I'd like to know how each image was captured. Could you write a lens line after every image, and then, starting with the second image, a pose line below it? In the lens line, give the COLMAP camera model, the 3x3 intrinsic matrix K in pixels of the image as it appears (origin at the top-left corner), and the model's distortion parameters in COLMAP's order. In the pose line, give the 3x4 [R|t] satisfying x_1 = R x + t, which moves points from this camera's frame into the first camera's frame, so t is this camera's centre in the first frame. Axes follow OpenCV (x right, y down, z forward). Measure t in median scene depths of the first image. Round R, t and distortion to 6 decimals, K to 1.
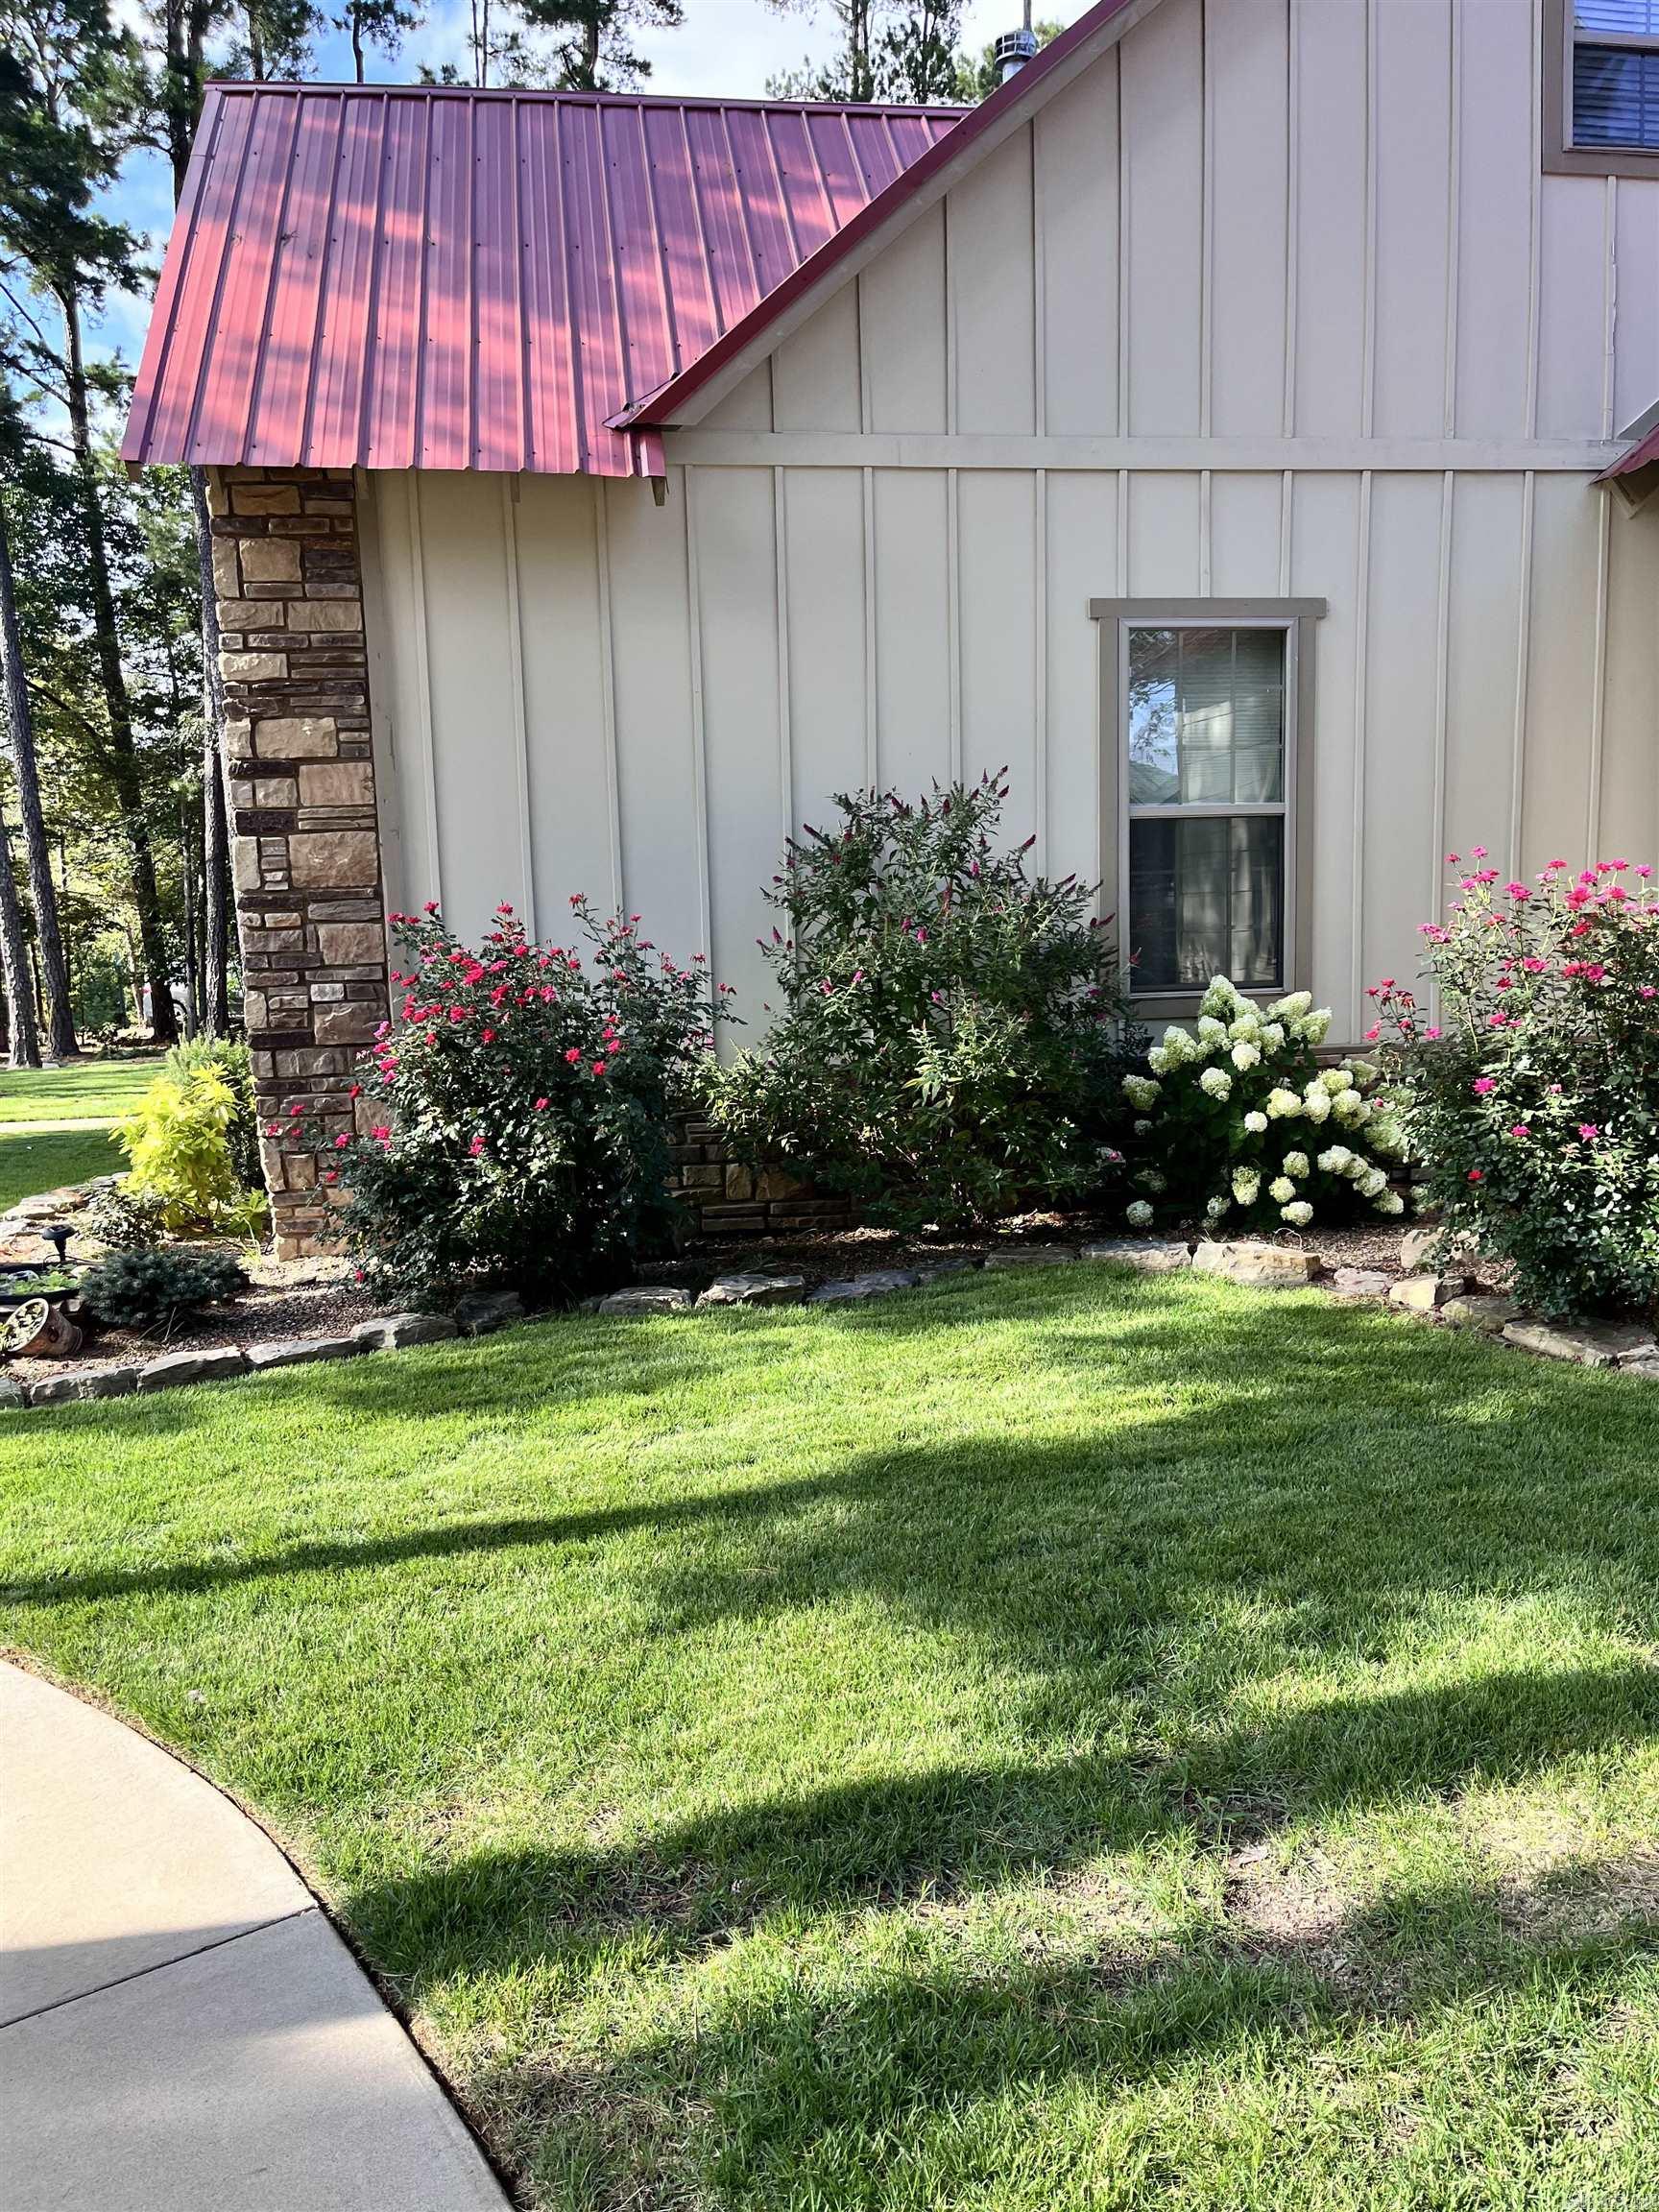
lens RADIAL K [[1651.4, 0, 829.5], [0, 1651.4, 1106.0], [0, 0, 1]] dist [0.076954, -0.111476]
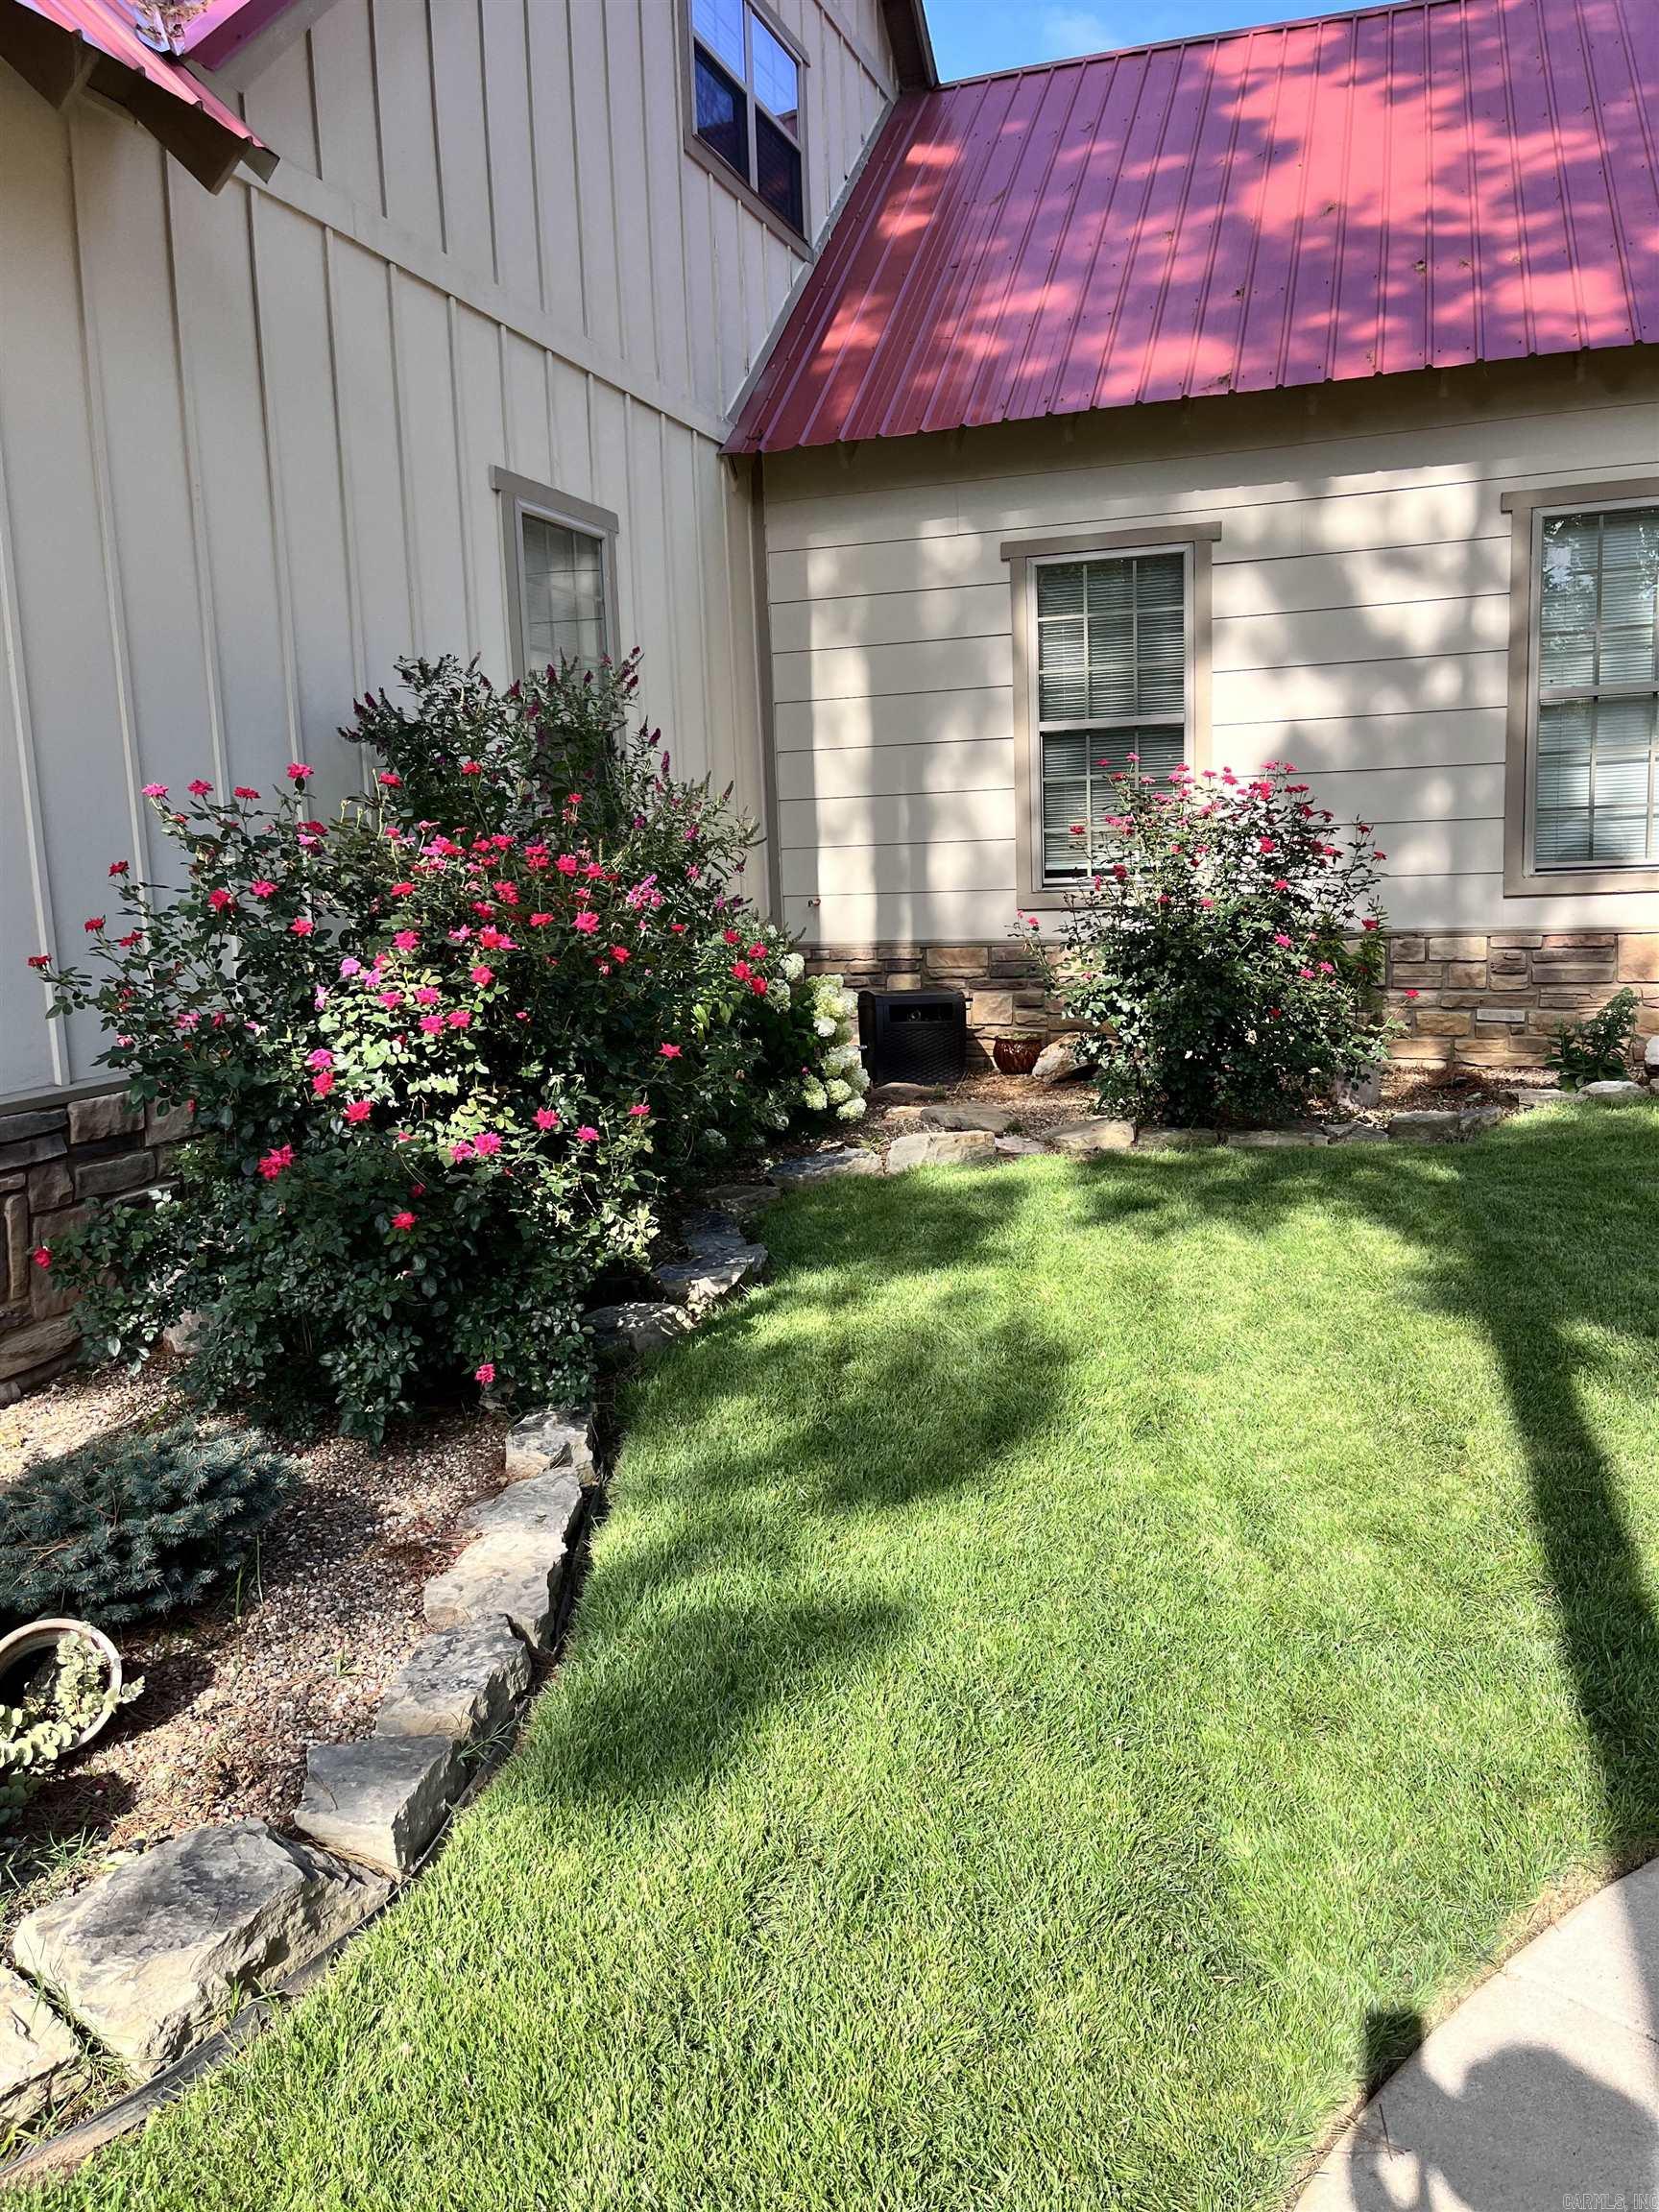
lens RADIAL K [[1651.4, 0, 829.5], [0, 1651.4, 1106.0], [0, 0, 1]] dist [0.076954, -0.111476]
pose [[0.450603, -0.138211, 0.881961, -0.817230], [0.128039, 0.987734, 0.089371, -0.040878], [-0.883495, 0.072655, 0.462772, 0.648469]]
